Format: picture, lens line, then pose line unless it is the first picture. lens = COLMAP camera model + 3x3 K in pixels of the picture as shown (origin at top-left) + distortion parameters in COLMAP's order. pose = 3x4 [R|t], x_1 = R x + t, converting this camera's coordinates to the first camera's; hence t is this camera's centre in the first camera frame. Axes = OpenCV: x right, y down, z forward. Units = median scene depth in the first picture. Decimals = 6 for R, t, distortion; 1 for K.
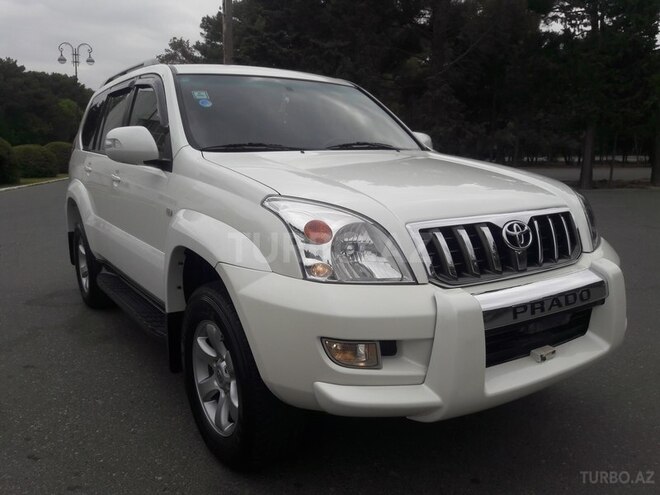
lens RADIAL K [[561.8, 0, 330.0], [0, 561.8, 247.5], [0, 0, 1]] dist [0.067623, -0.112170]
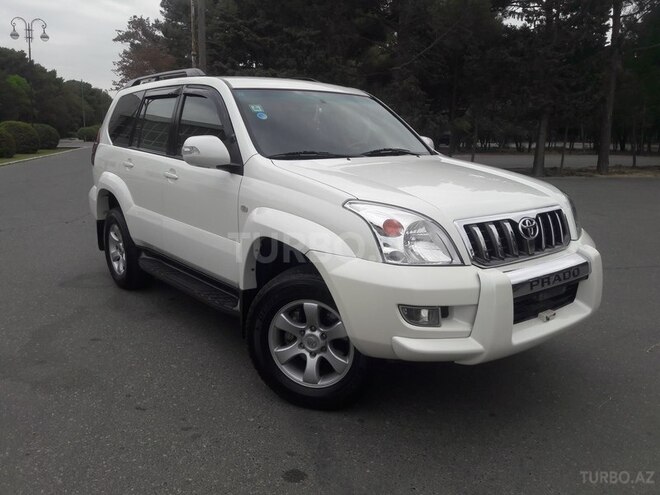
lens RADIAL K [[563.9, 0, 330.0], [0, 563.9, 247.5], [0, 0, 1]] dist [0.099913, -0.100628]
pose [[0.995679, -0.006560, 0.092629, -0.200664], [0.003322, 0.999379, 0.035074, -0.019132], [-0.092801, -0.034615, 0.995083, -0.232346]]
